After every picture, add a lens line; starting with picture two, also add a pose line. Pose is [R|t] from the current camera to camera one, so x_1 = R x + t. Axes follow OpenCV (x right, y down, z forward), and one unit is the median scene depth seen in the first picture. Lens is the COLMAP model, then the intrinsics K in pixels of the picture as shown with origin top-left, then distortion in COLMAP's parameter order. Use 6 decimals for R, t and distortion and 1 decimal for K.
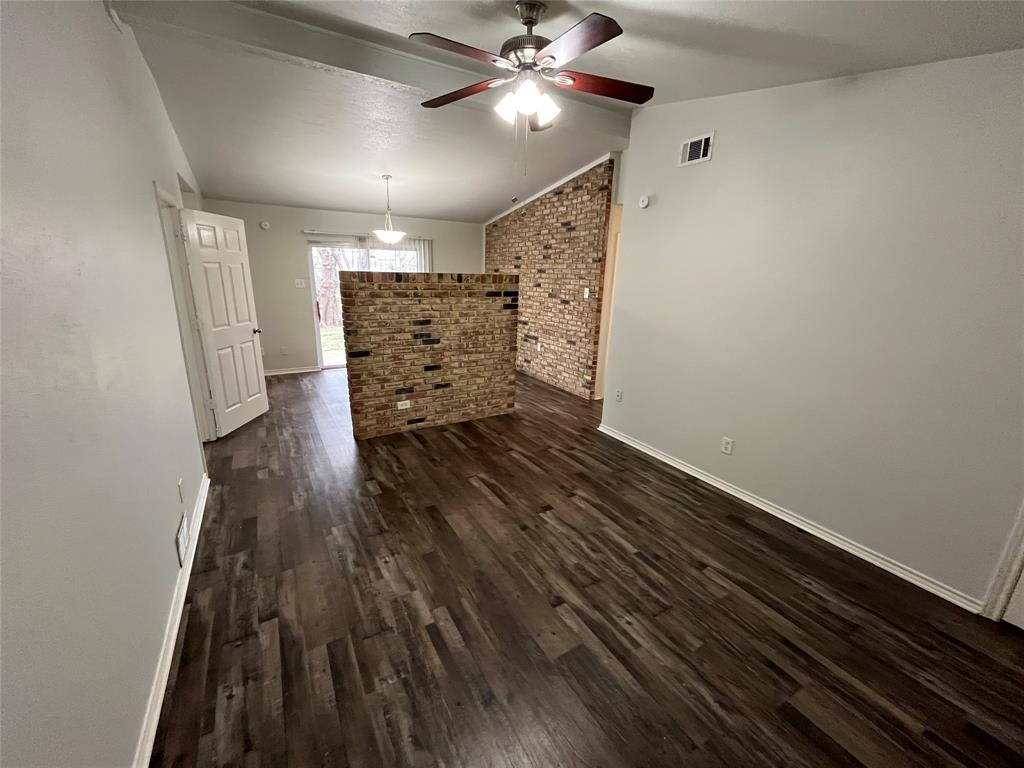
lens RADIAL K [[411.9, 0, 512.0], [0, 411.9, 384.0], [0, 0, 1]] dist [-0.001154, -0.000263]
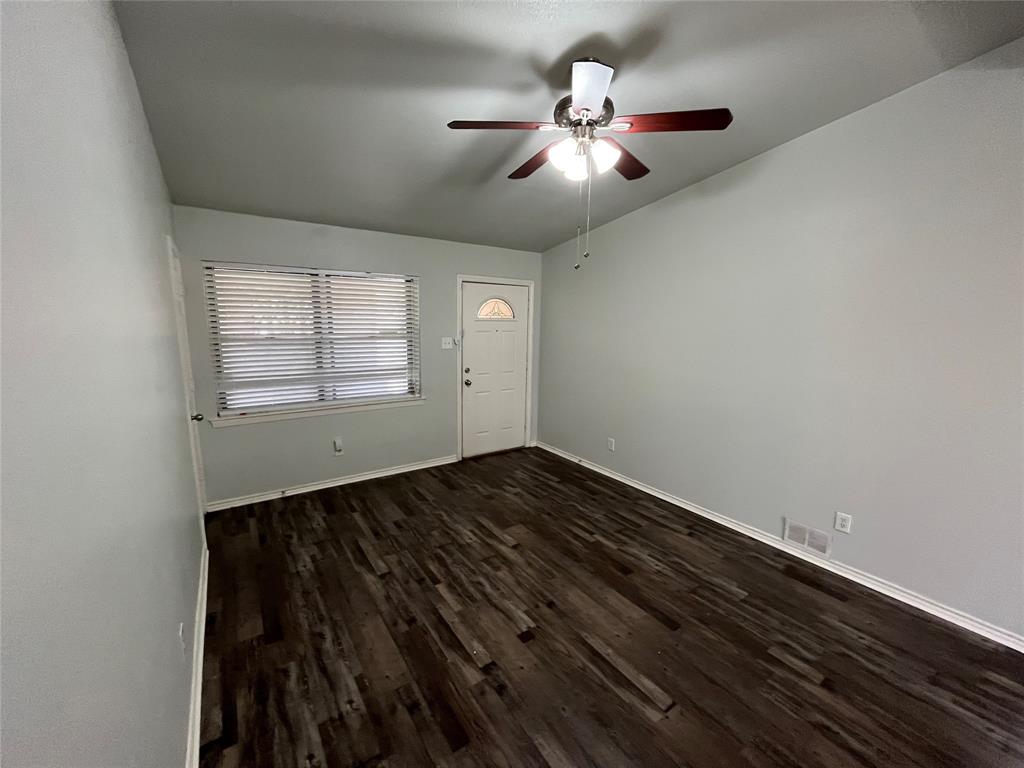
lens RADIAL K [[411.9, 0, 512.0], [0, 411.9, 384.0], [0, 0, 1]] dist [-0.001154, -0.000263]
pose [[-0.996160, -0.037549, -0.079090, 0.225607], [-0.067025, 0.908266, 0.412990, -0.499792], [0.056328, 0.416705, -0.907295, 1.796567]]
